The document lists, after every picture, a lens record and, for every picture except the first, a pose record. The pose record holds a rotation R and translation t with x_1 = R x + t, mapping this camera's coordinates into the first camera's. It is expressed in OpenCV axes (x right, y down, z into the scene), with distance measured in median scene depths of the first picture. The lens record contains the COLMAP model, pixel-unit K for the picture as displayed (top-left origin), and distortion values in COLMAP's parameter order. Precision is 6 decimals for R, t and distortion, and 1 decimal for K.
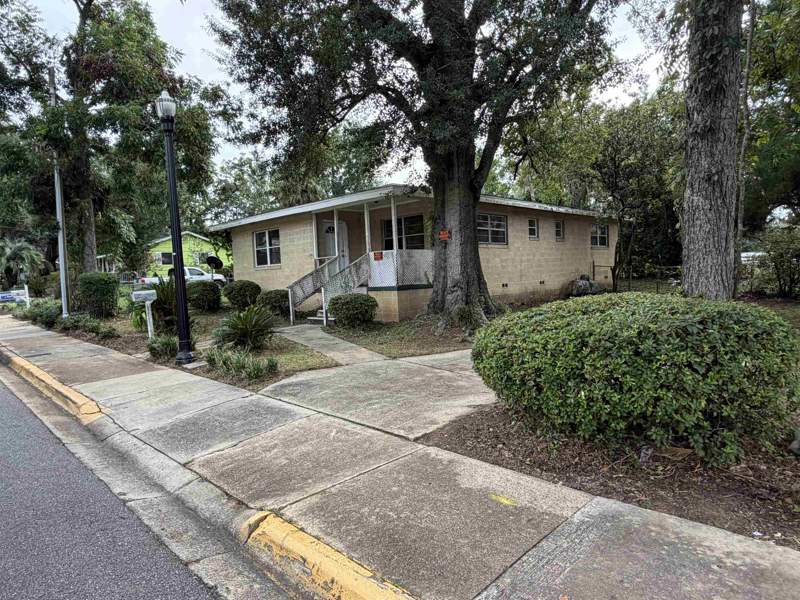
lens RADIAL K [[497.6, 0, 400.0], [0, 497.6, 300.0], [0, 0, 1]] dist [0.001184, -0.000116]
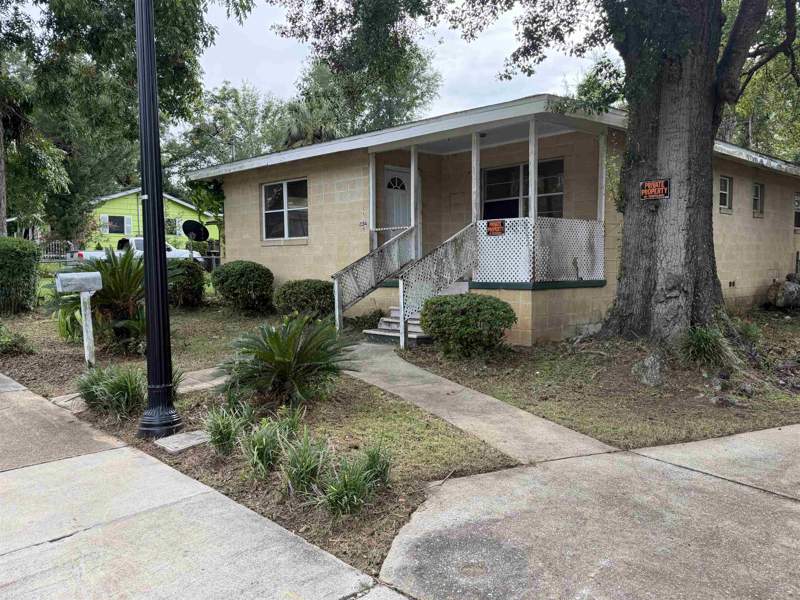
lens RADIAL K [[645.1, 0, 400.0], [0, 645.1, 300.0], [0, 0, 1]] dist [0.127317, -0.209479]
pose [[0.998899, 0.041036, -0.022745, -0.151591], [-0.040852, 0.999129, 0.008519, -0.009373], [0.023074, -0.007581, 0.999705, 0.300913]]
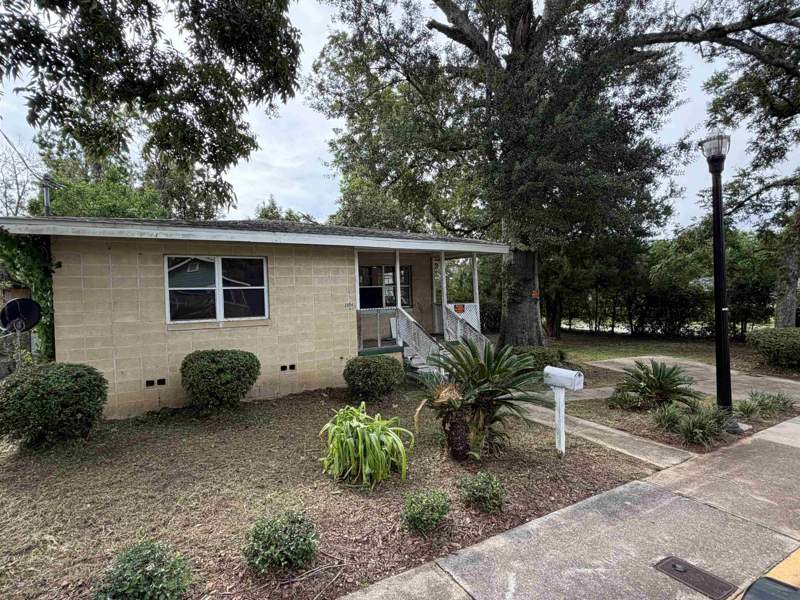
lens RADIAL K [[423.4, 0, 400.0], [0, 423.4, 300.0], [0, 0, 1]] dist [-0.000378, 0.000003]
pose [[0.255350, 0.034847, 0.966220, -0.990913], [0.072604, 0.995838, -0.055102, -0.076742], [-0.964119, 0.084222, 0.251758, 1.025938]]
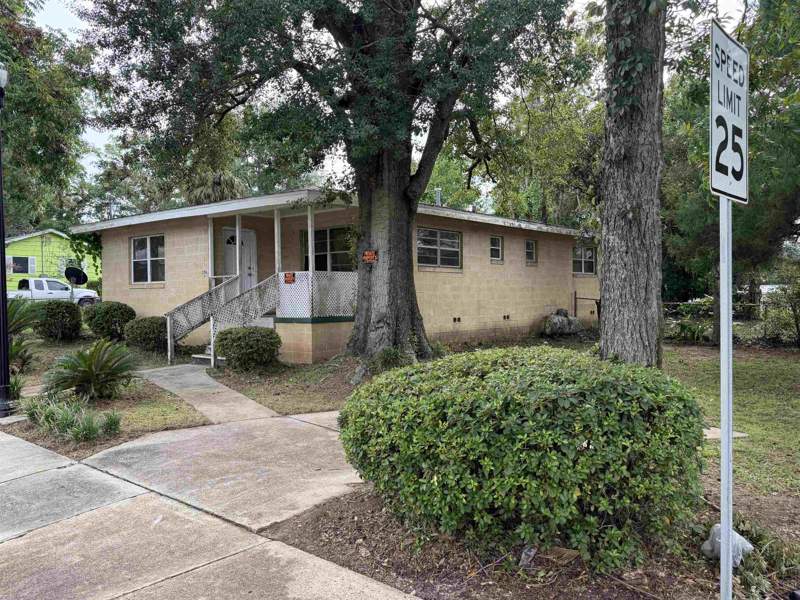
lens RADIAL K [[645.1, 0, 400.0], [0, 645.1, 300.0], [0, 0, 1]] dist [0.127317, -0.209479]
pose [[0.996693, 0.035768, 0.072963, 0.063727], [-0.032452, 0.998408, -0.046141, -0.014989], [-0.074497, 0.043620, 0.996267, -0.018597]]
